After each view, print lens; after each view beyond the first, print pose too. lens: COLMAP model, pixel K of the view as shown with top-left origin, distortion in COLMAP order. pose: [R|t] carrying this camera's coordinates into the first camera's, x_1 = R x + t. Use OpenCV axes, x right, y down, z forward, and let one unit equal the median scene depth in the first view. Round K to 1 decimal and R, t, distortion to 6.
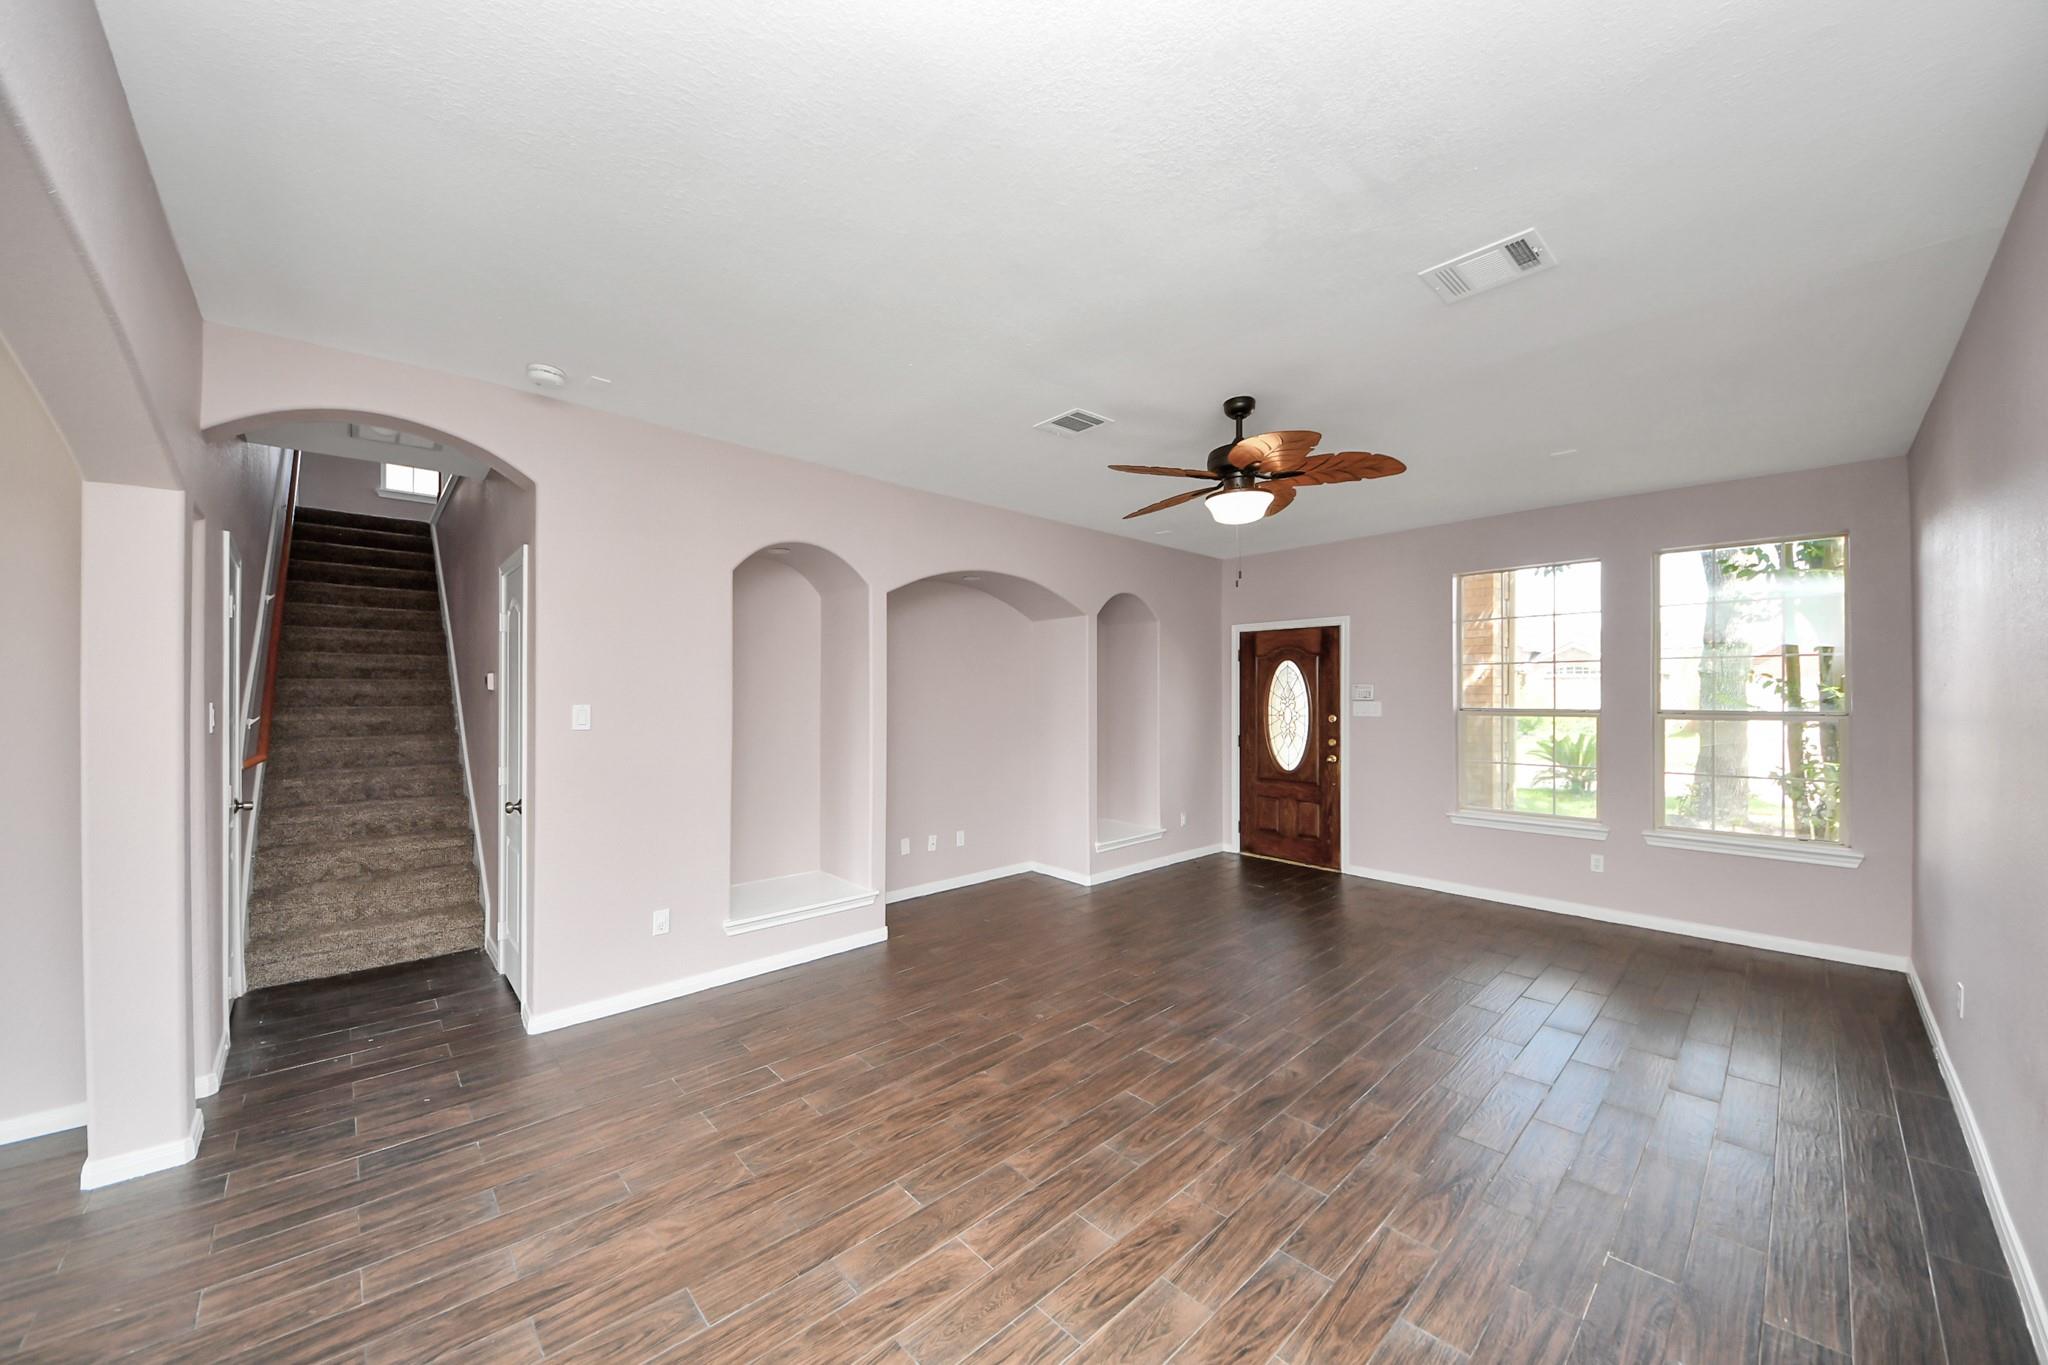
lens RADIAL K [[733.4, 0, 1009.3], [0, 733.4, 675.4], [0, 0, 1]] dist [0.016606, -0.002708]
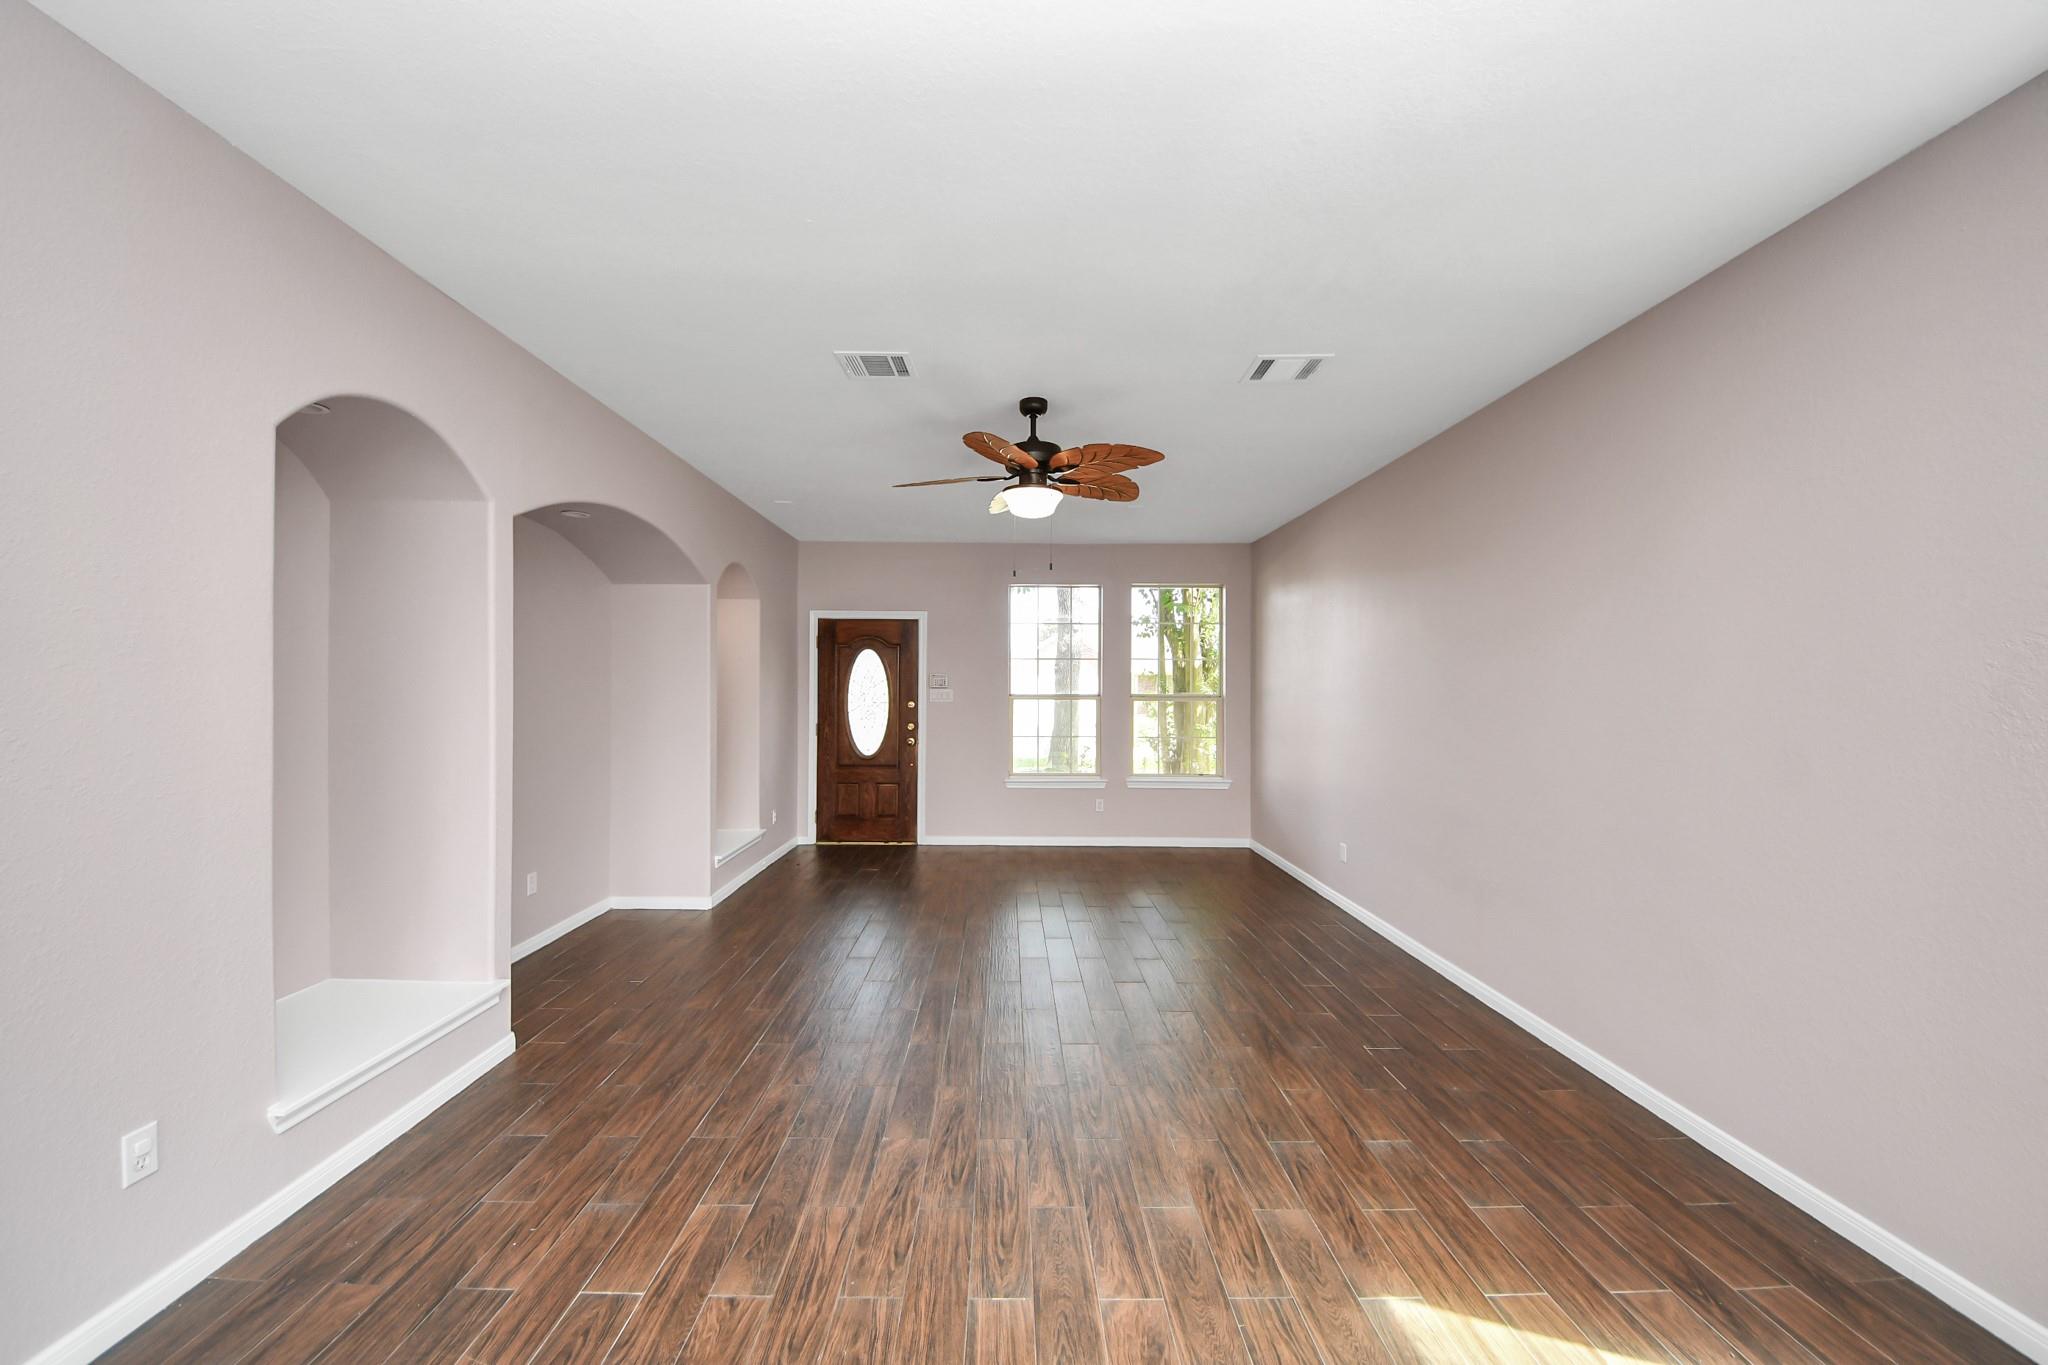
lens RADIAL K [[733.4, 0, 1031.5], [0, 733.4, 683.4], [0, 0, 1]] dist [0.016606, -0.002708]
pose [[0.668361, 0.006329, 0.743810, -0.272248], [-0.027137, 0.999506, 0.015881, 0.006989], [-0.743342, -0.030799, 0.668202, 0.173468]]
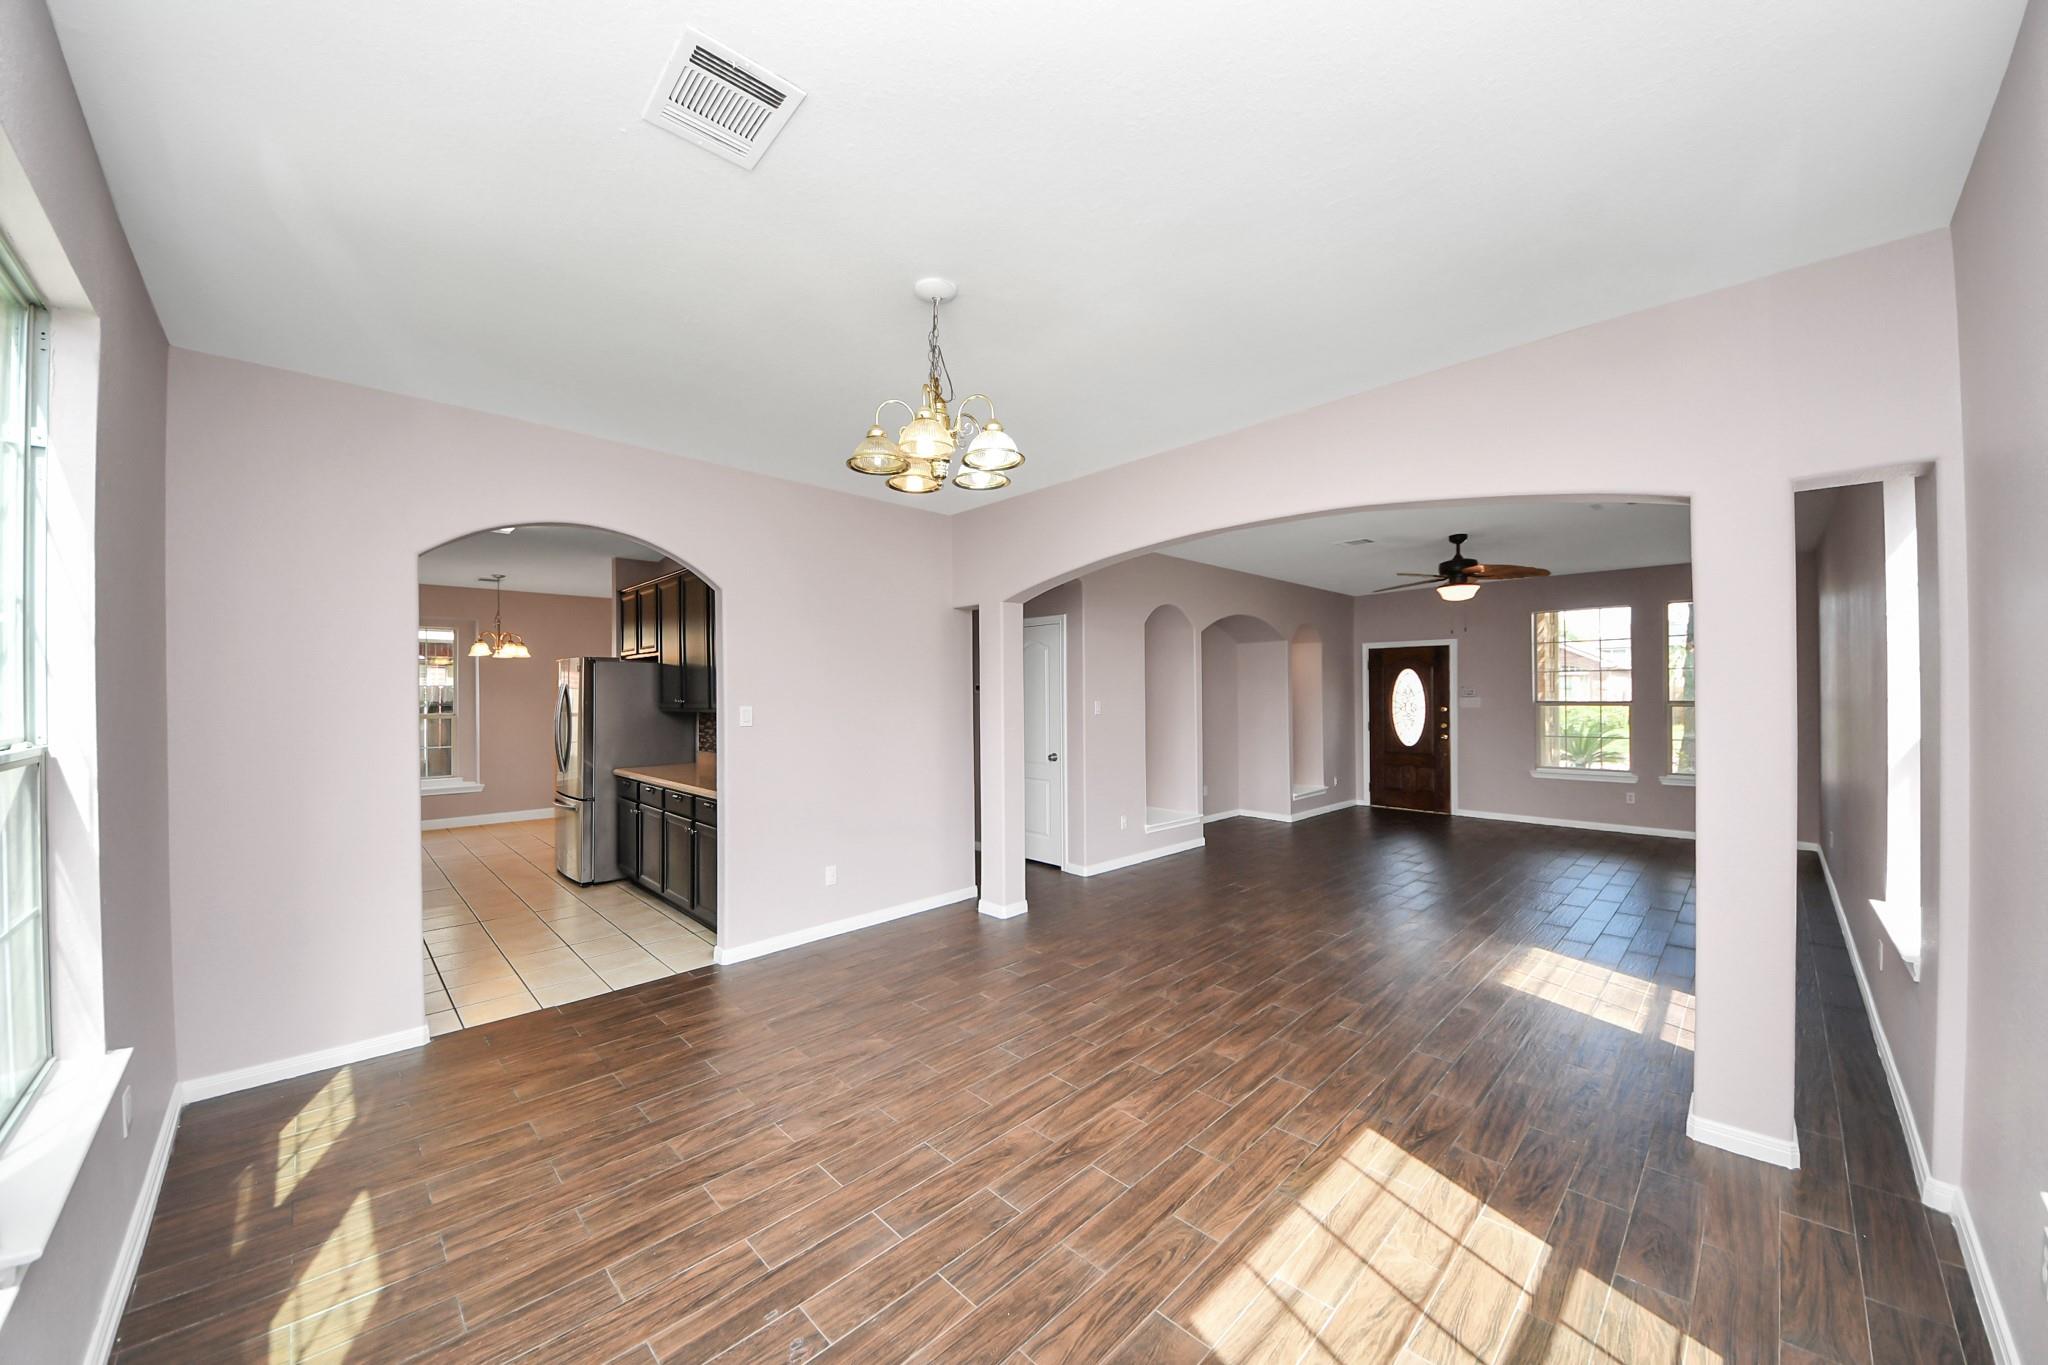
lens RADIAL K [[733.4, 0, 1008.0], [0, 733.4, 684.9], [0, 0, 1]] dist [0.016606, -0.002708]
pose [[0.999795, -0.007390, 0.018837, -0.501272], [0.007094, 0.999851, 0.015729, -0.020105], [-0.018951, -0.015592, 0.999699, -0.488416]]
